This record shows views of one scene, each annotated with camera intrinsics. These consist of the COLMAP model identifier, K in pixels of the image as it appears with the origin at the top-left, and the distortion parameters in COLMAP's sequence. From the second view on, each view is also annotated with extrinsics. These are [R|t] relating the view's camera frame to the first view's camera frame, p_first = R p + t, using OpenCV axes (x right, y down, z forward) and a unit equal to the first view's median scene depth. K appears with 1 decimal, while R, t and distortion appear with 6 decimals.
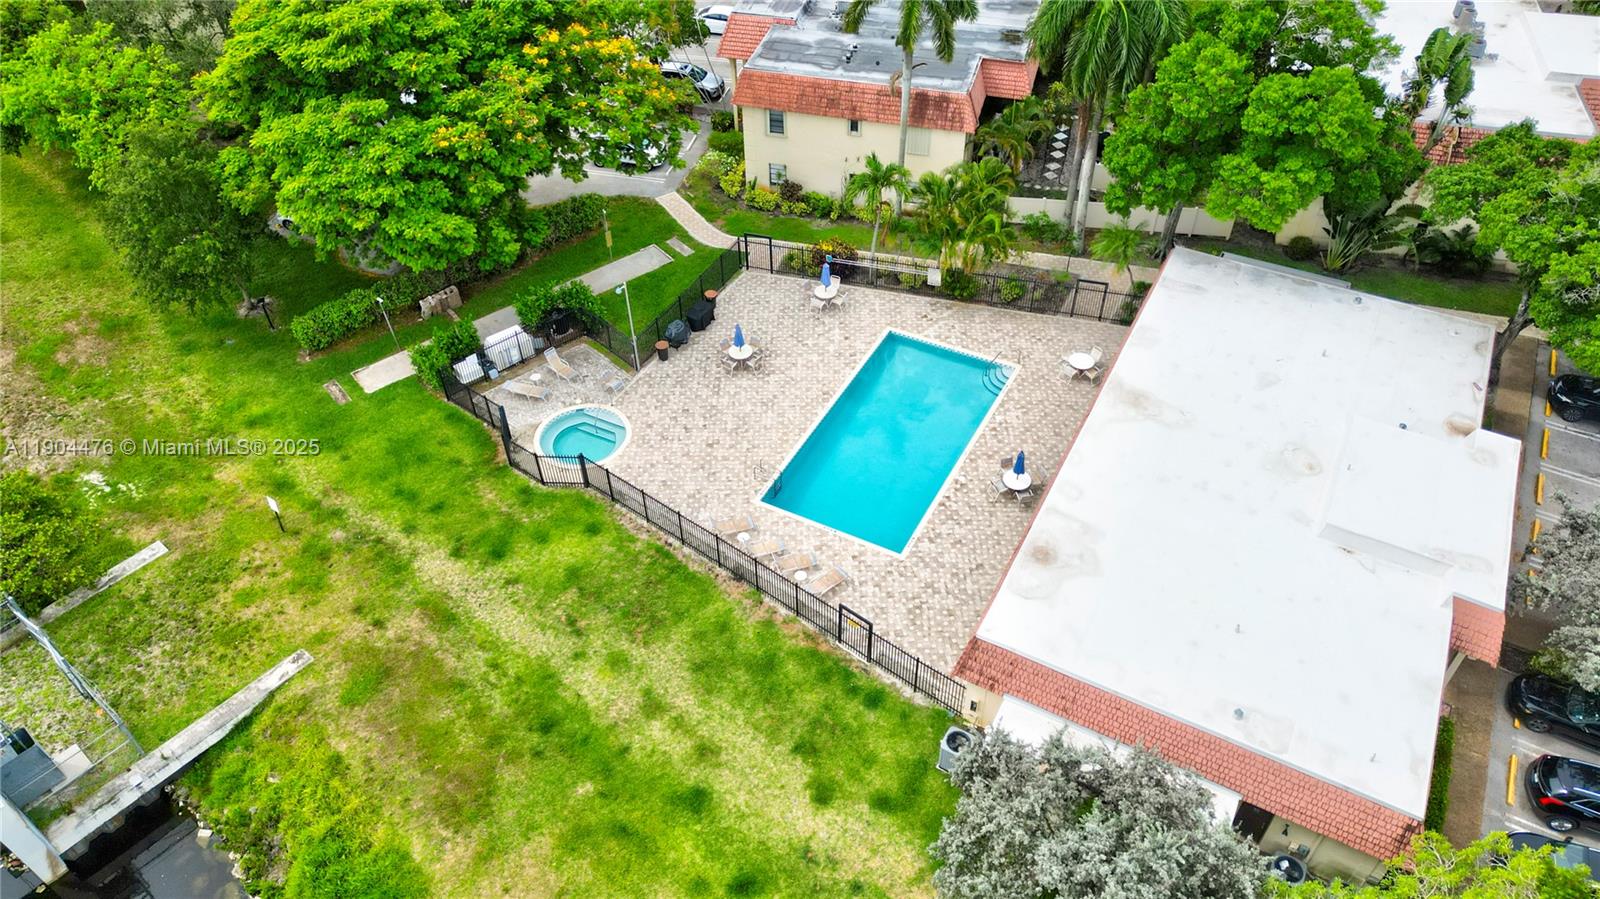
lens RADIAL K [[1148.4, 0, 790.9], [0, 1148.4, 442.4], [0, 0, 1]] dist [0.043059, -0.031674]
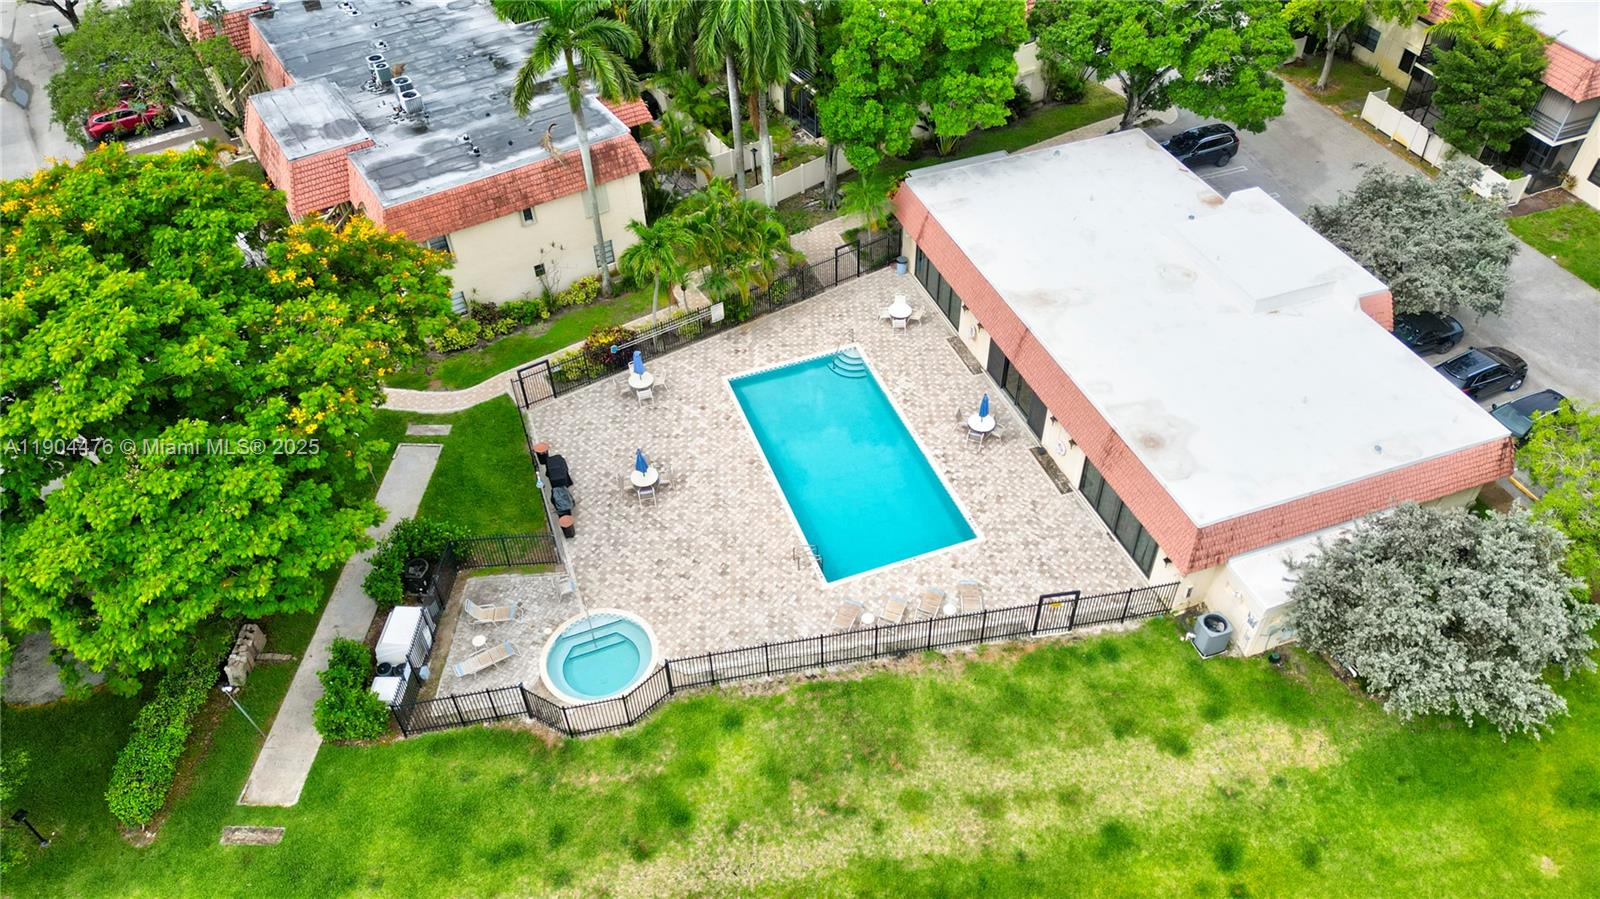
lens RADIAL K [[1148.4, 0, 800.9], [0, 1148.4, 446.9], [0, 0, 1]] dist [0.043059, -0.031674]
pose [[0.661467, -0.515486, 0.544735, -0.507456], [0.519198, 0.838890, 0.163390, -0.211506], [-0.541198, 0.174748, 0.822537, 0.243653]]
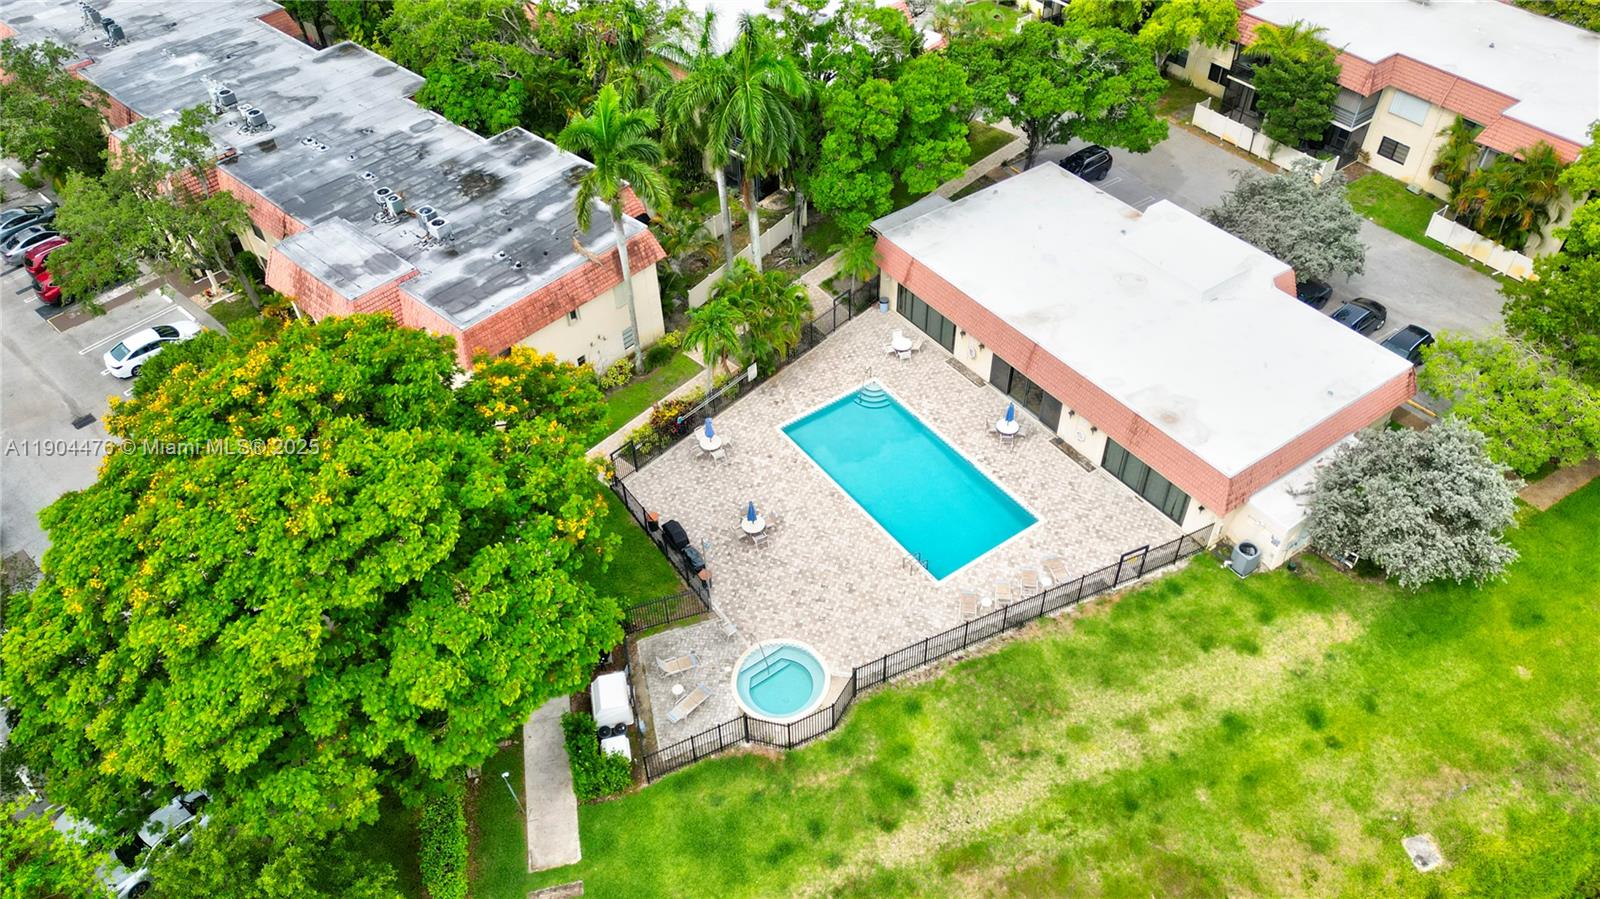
lens RADIAL K [[1148.4, 0, 800.8], [0, 1148.4, 446.9], [0, 0, 1]] dist [0.043059, -0.031674]
pose [[0.439281, -0.610629, 0.658912, -0.766174], [0.621763, 0.736066, 0.267614, -0.441135], [-0.648415, 0.292129, 0.703006, 0.281746]]
